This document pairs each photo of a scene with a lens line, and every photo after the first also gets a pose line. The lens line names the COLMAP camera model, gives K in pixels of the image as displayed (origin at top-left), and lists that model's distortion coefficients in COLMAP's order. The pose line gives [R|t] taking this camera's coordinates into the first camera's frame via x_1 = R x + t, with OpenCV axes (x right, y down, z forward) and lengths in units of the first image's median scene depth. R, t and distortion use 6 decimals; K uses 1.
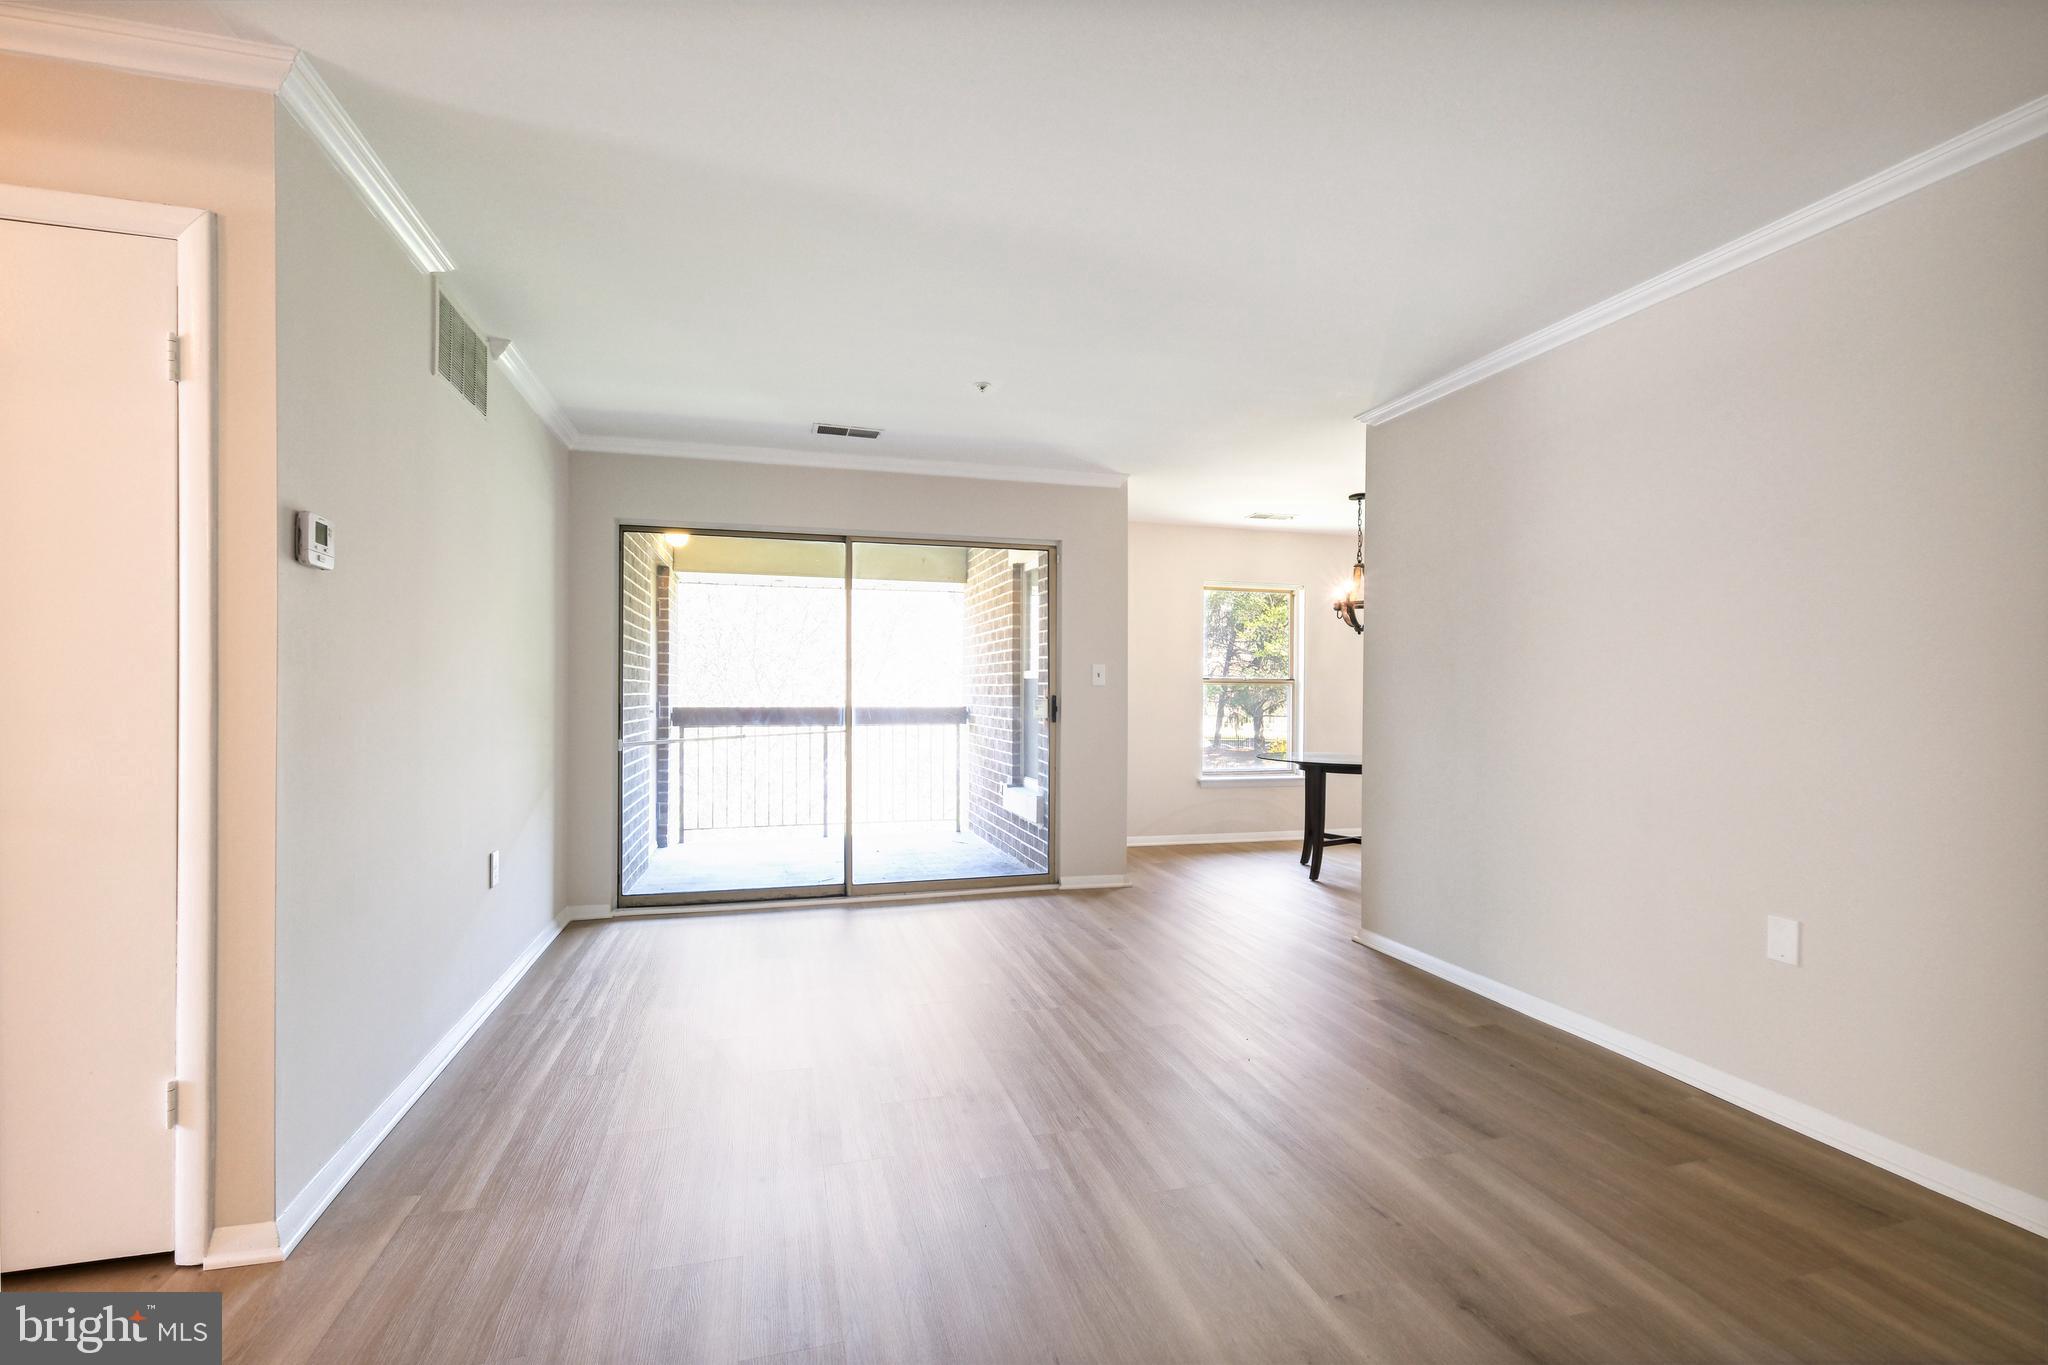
lens RADIAL K [[895.9, 0, 1024.0], [0, 895.9, 682.5], [0, 0, 1]] dist [-0.002167, -0.000437]
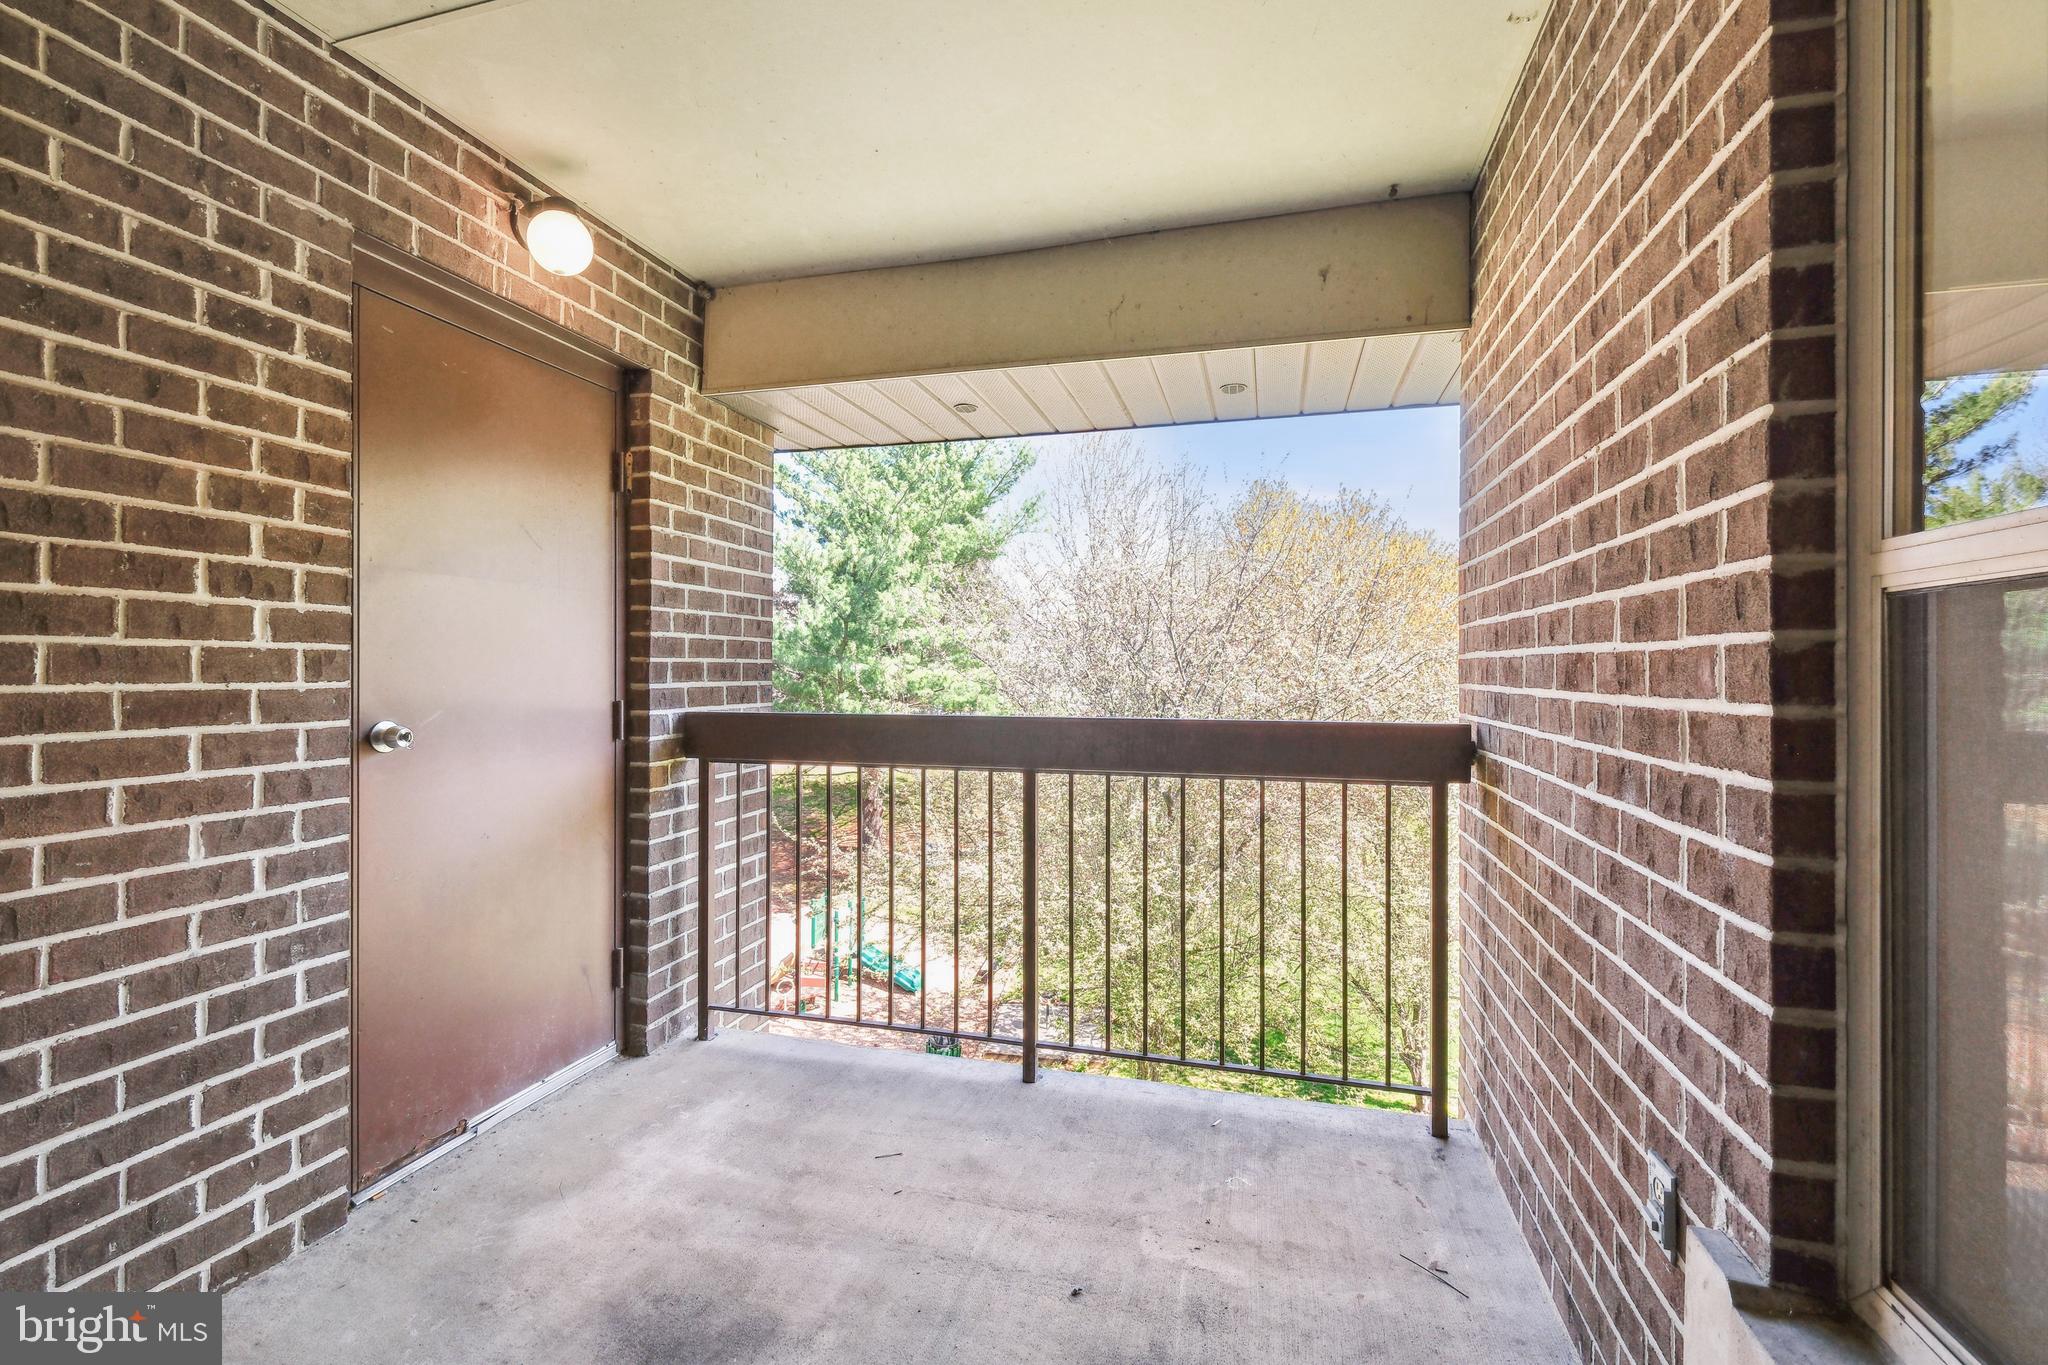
lens RADIAL K [[893.3, 0, 1018.3], [0, 893.3, 675.2], [0, 0, 1]] dist [-0.002521, 0.000119]
pose [[0.850302, -0.000199, -0.526295, -0.053660], [0.008458, 0.999876, 0.013287, 0.007223], [0.526227, -0.015749, 0.850198, 1.014331]]
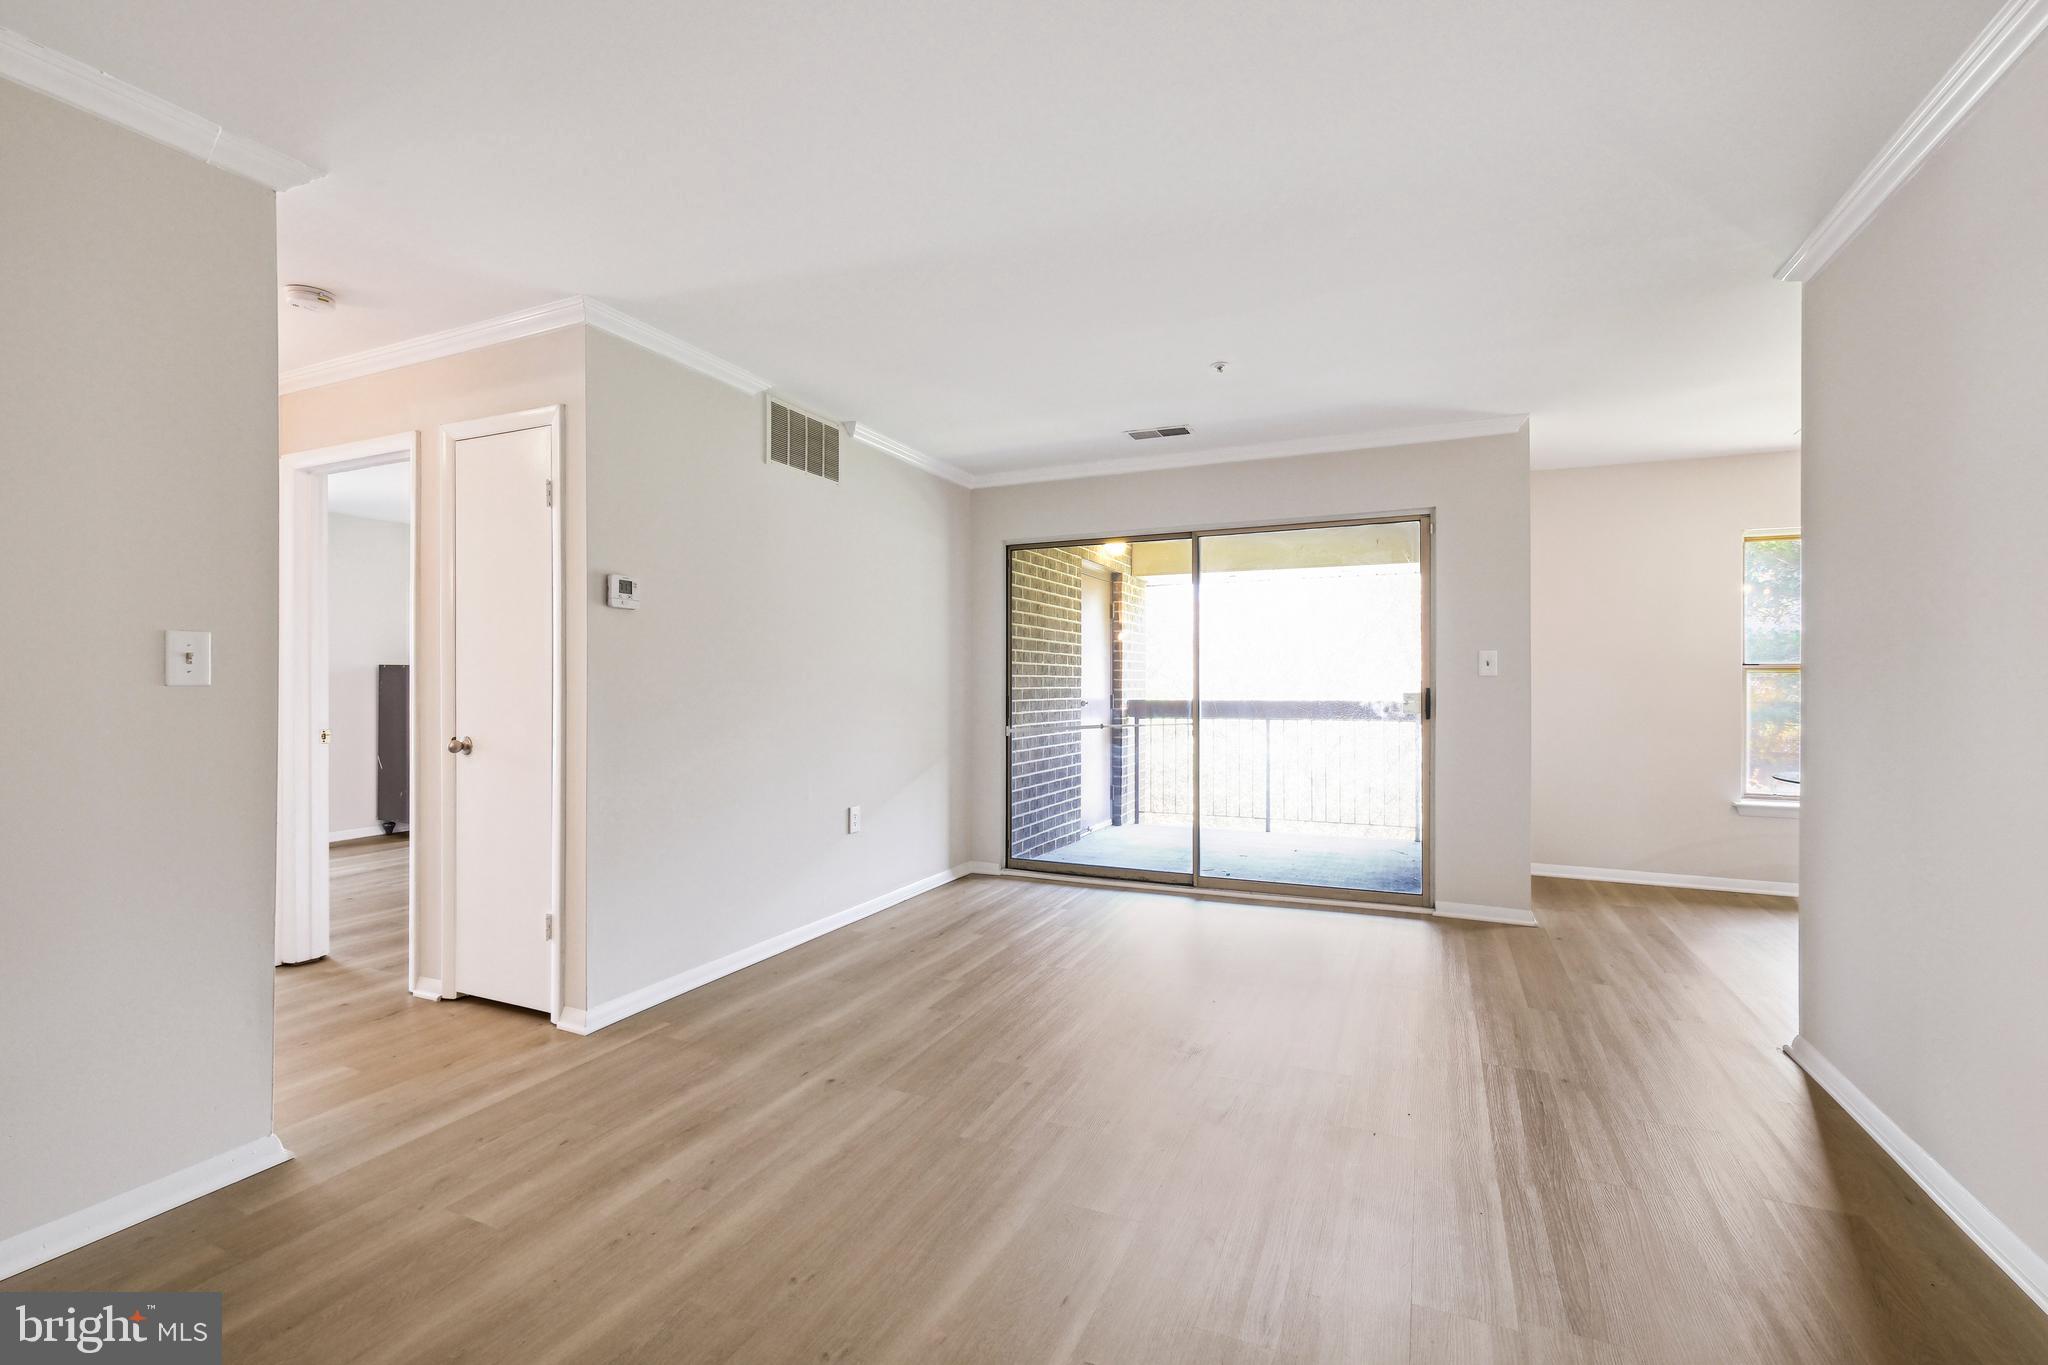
lens RADIAL K [[893.3, 0, 1018.3], [0, 893.3, 675.2], [0, 0, 1]] dist [-0.002521, 0.000119]
pose [[0.763082, -0.012112, -0.646188, 0.302985], [0.011084, 0.999923, -0.005654, 0.002636], [0.646206, -0.002848, 0.763157, 0.098268]]
